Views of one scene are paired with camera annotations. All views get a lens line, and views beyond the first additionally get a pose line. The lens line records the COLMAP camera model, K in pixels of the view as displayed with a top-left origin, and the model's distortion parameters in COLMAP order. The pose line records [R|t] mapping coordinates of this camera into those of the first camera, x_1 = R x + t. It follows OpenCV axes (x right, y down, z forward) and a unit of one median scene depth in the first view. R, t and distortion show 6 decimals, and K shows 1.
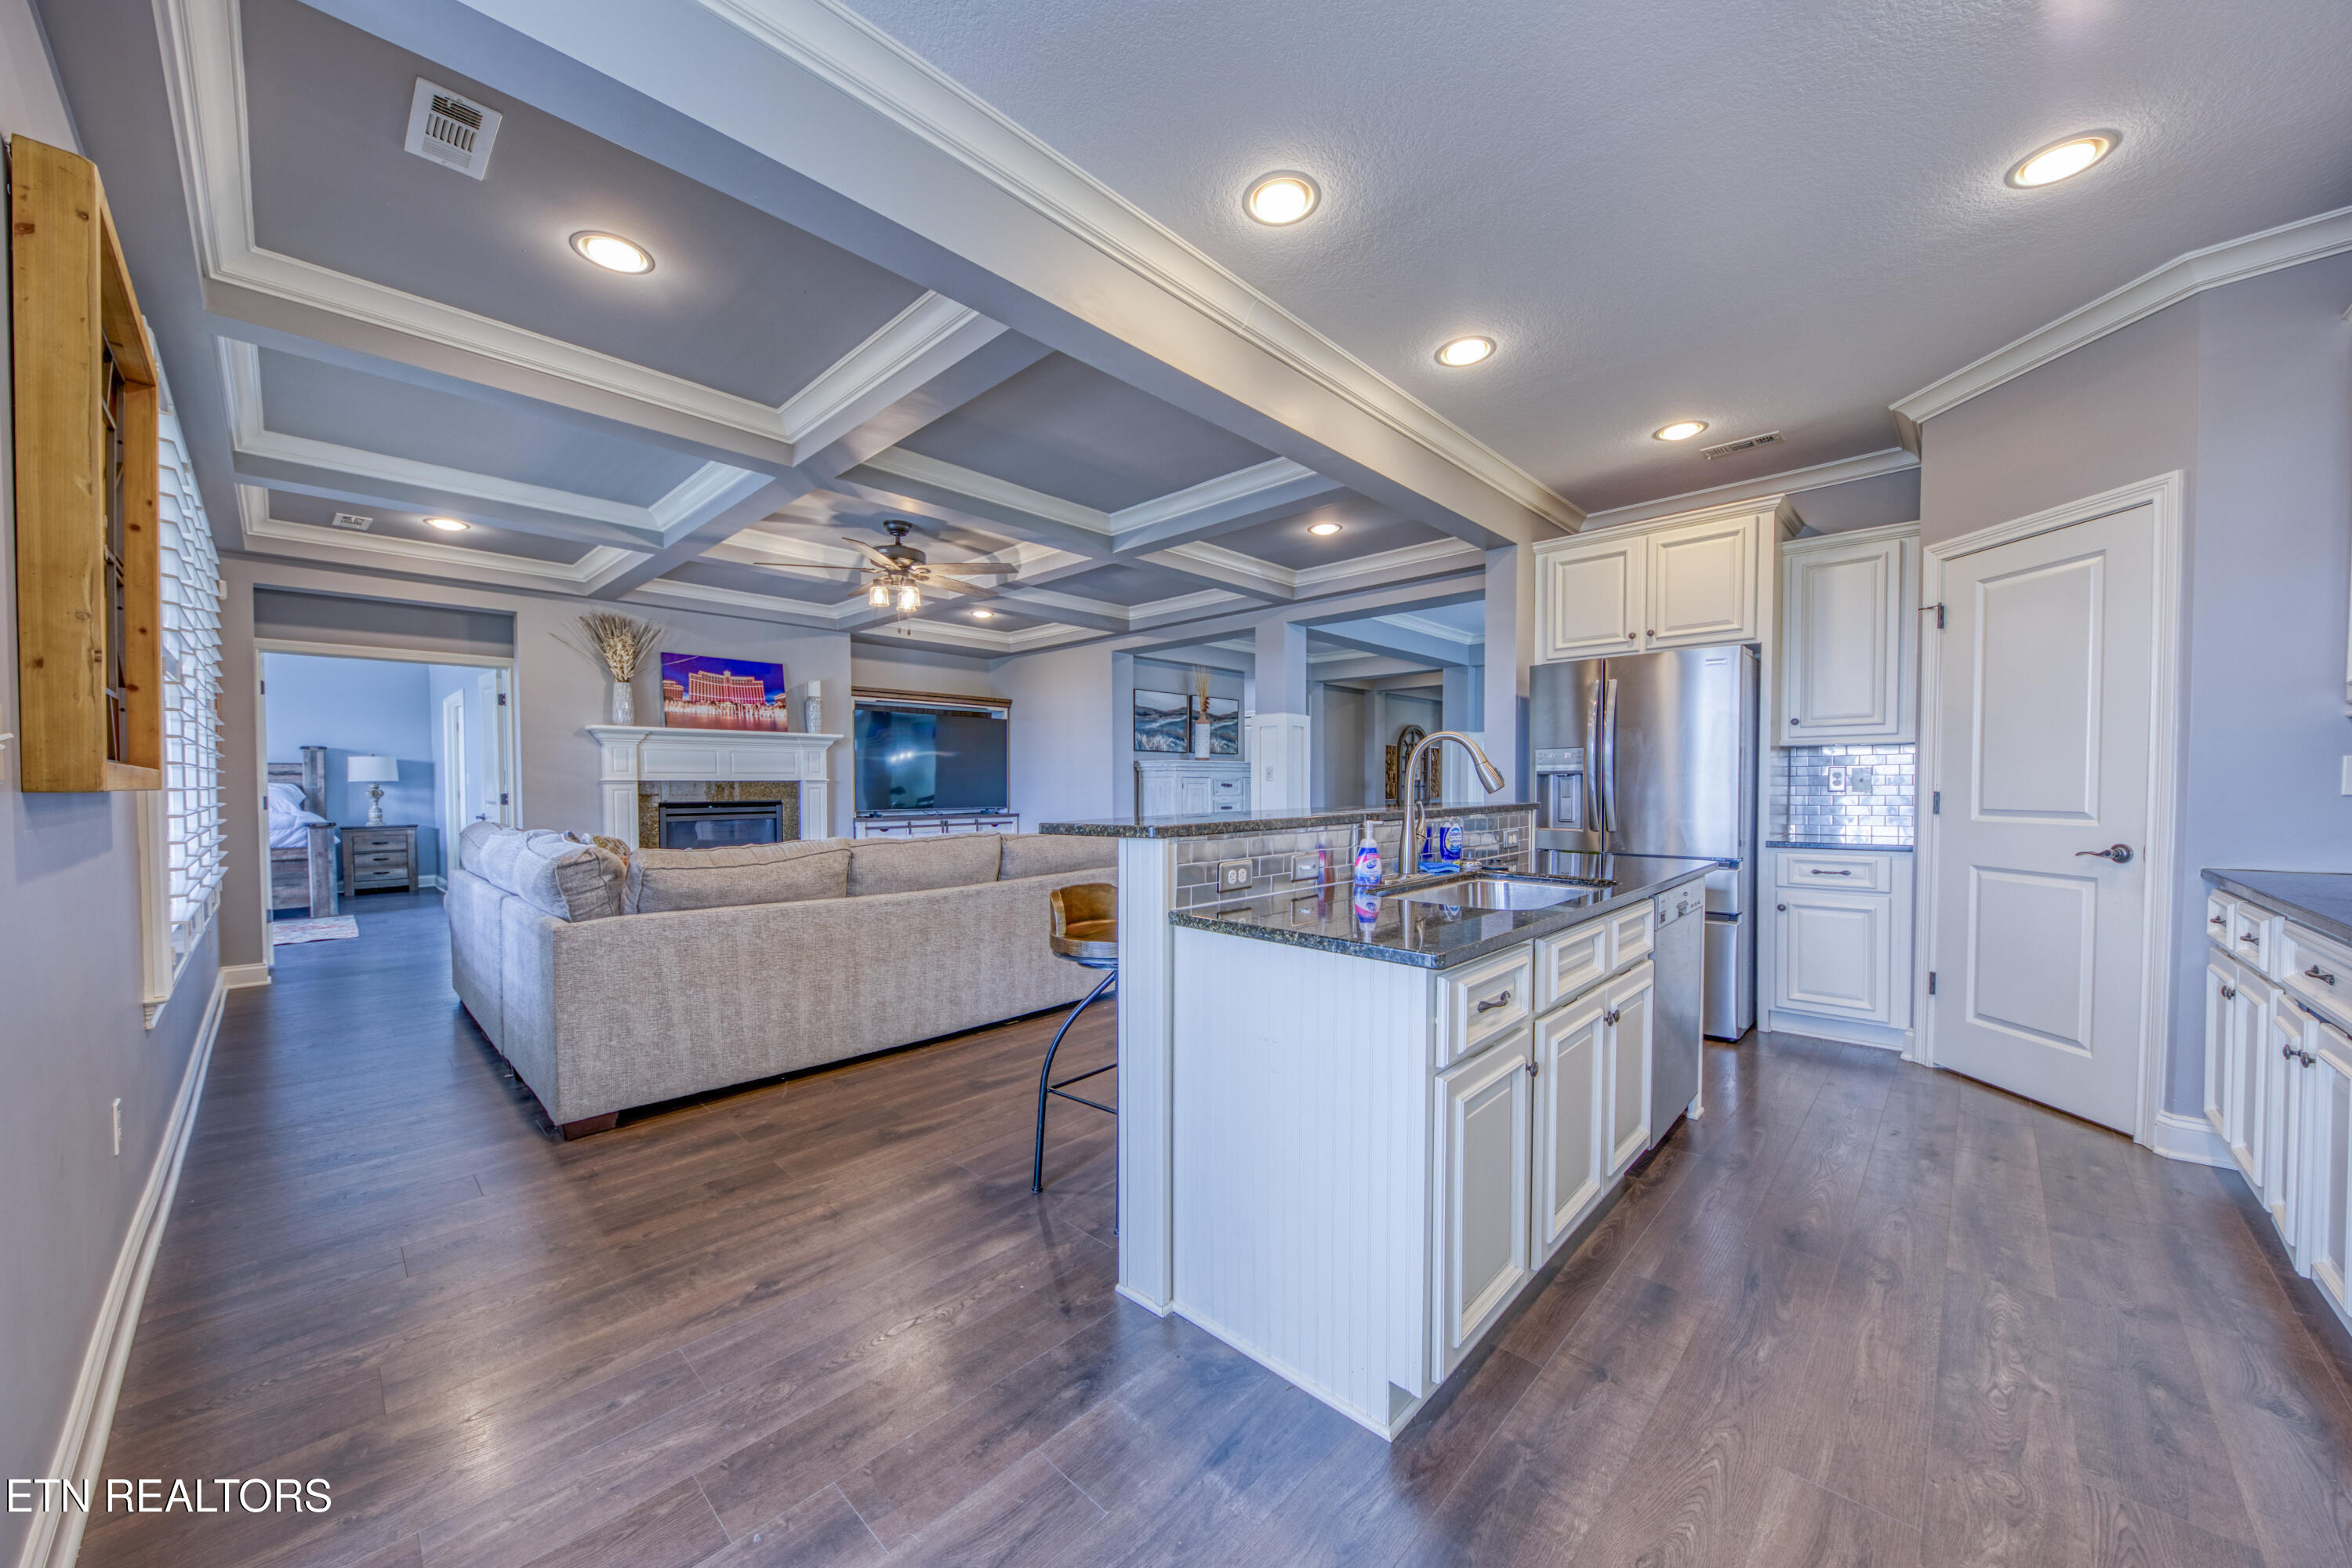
lens RADIAL K [[841.6, 0, 1078.9], [0, 841.6, 819.2], [0, 0, 1]] dist [-0.001393, -0.000211]
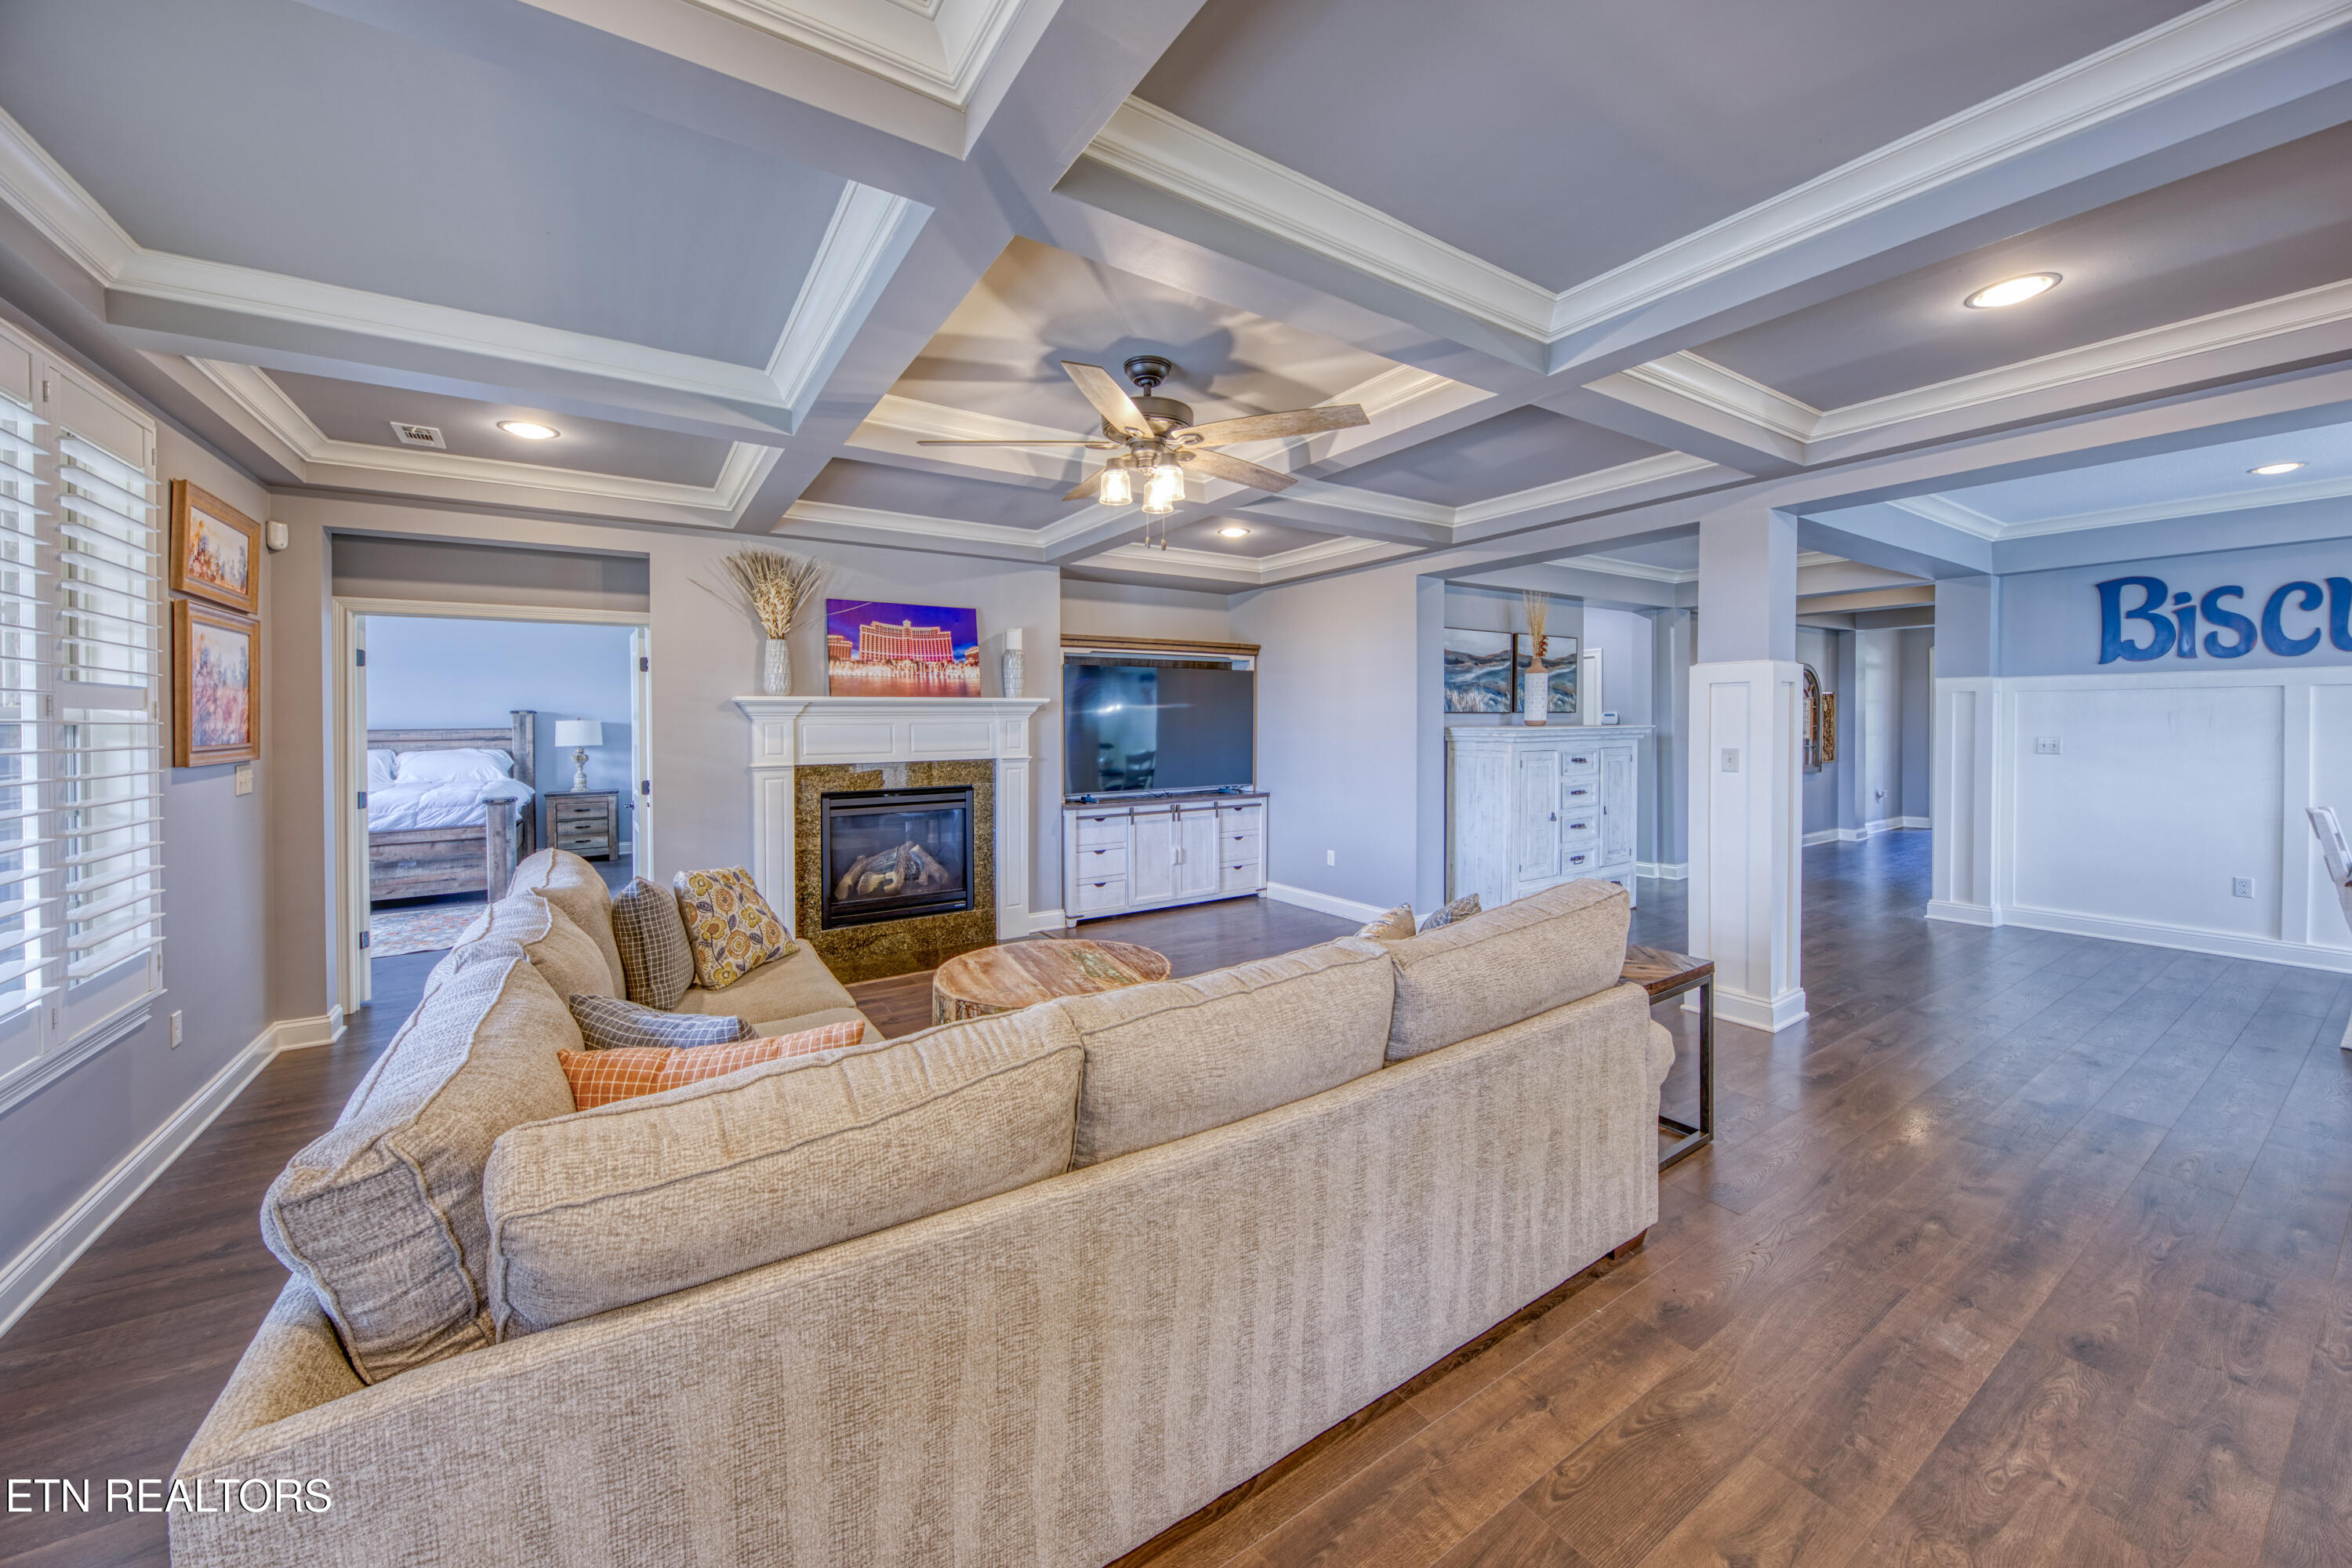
lens RADIAL K [[804.4, 0, 1067.8], [0, 804.4, 737.9], [0, 0, 1]] dist [0.001298, 0.000064]
pose [[0.970739, 0.003148, -0.240116, -0.093723], [-0.007842, 0.999796, -0.018598, -0.053955], [0.240008, 0.019937, 0.970566, 0.310914]]
